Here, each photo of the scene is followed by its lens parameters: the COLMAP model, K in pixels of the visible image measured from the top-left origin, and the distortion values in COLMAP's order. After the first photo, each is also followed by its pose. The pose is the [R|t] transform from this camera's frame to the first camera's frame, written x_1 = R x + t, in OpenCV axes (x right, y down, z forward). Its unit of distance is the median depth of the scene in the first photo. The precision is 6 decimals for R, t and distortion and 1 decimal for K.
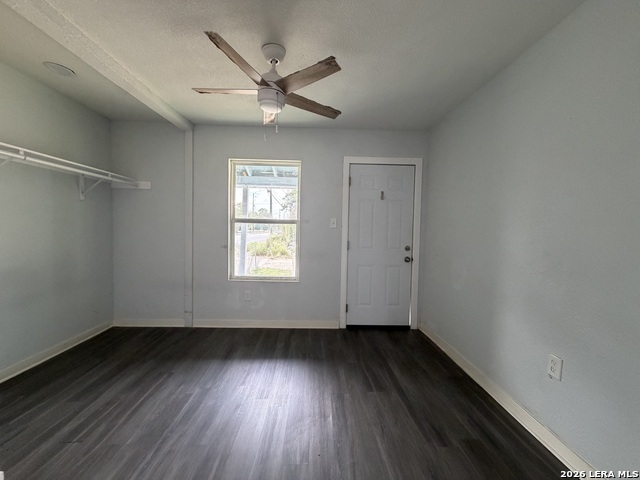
lens RADIAL K [[257.6, 0, 319.0], [0, 257.6, 238.8], [0, 0, 1]] dist [-0.001091, -0.000019]
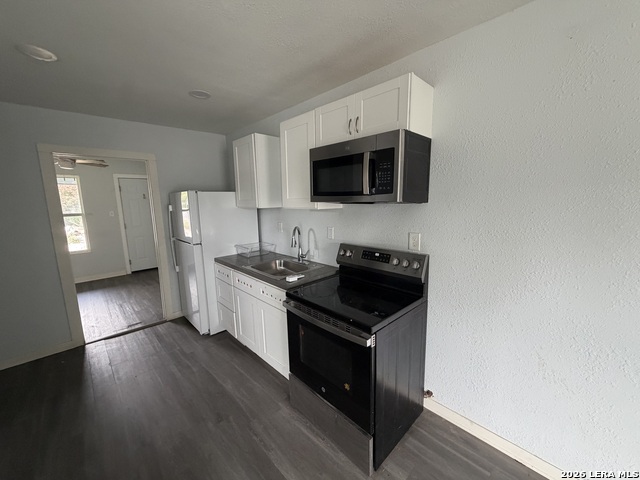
lens RADIAL K [[257.6, 0, 318.7], [0, 257.6, 239.7], [0, 0, 1]] dist [-0.001091, -0.000019]
pose [[0.737558, -0.143101, 0.659947, -0.130688], [0.054816, 0.986751, 0.152702, -0.125506], [-0.673055, -0.076451, 0.735630, -1.873857]]
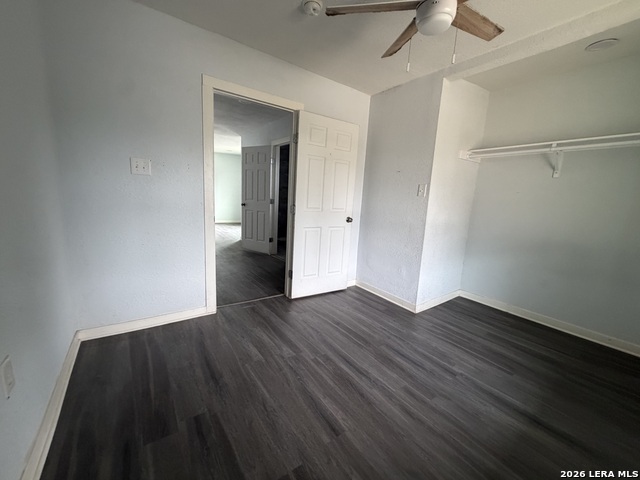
lens RADIAL K [[257.6, 0, 319.9], [0, 257.6, 241.0], [0, 0, 1]] dist [-0.001091, -0.000019]
pose [[-0.828577, 0.032276, -0.558945, 0.466852], [-0.095852, 0.975420, 0.198415, -0.020232], [0.551610, 0.217978, -0.805116, 1.388682]]
